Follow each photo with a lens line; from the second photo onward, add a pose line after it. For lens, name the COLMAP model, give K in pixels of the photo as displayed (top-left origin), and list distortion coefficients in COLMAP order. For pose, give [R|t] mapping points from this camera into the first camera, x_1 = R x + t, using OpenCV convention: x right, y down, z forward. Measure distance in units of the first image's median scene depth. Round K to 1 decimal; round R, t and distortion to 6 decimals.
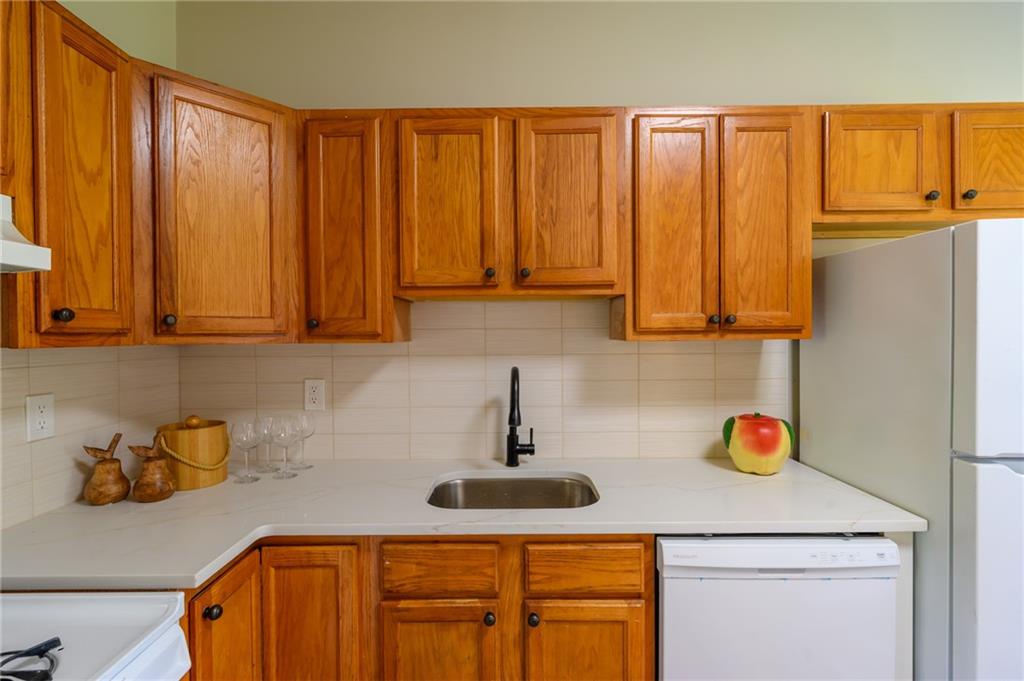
lens RADIAL K [[487.9, 0, 512.4], [0, 487.9, 338.7], [0, 0, 1]] dist [-0.000812, 0.000712]
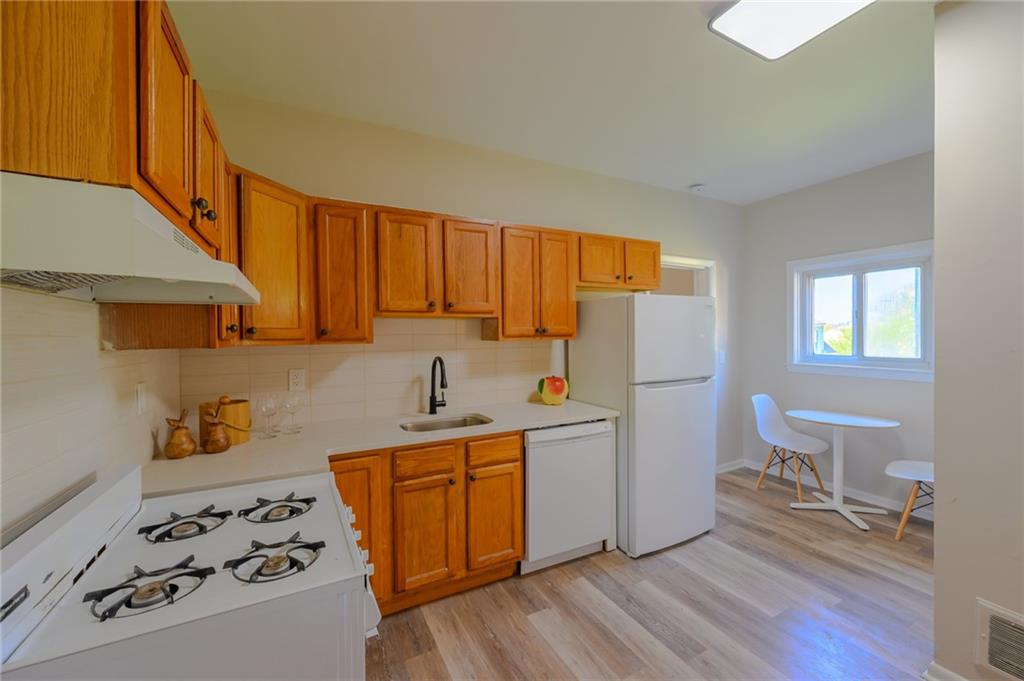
lens RADIAL K [[407.5, 0, 513.0], [0, 407.5, 338.0], [0, 0, 1]] dist [-0.000083, -0.000067]
pose [[0.885122, -0.006114, 0.465319, -0.480792], [0.008514, 0.999959, -0.003055, -0.002125], [-0.465282, 0.006666, 0.885138, -0.473323]]
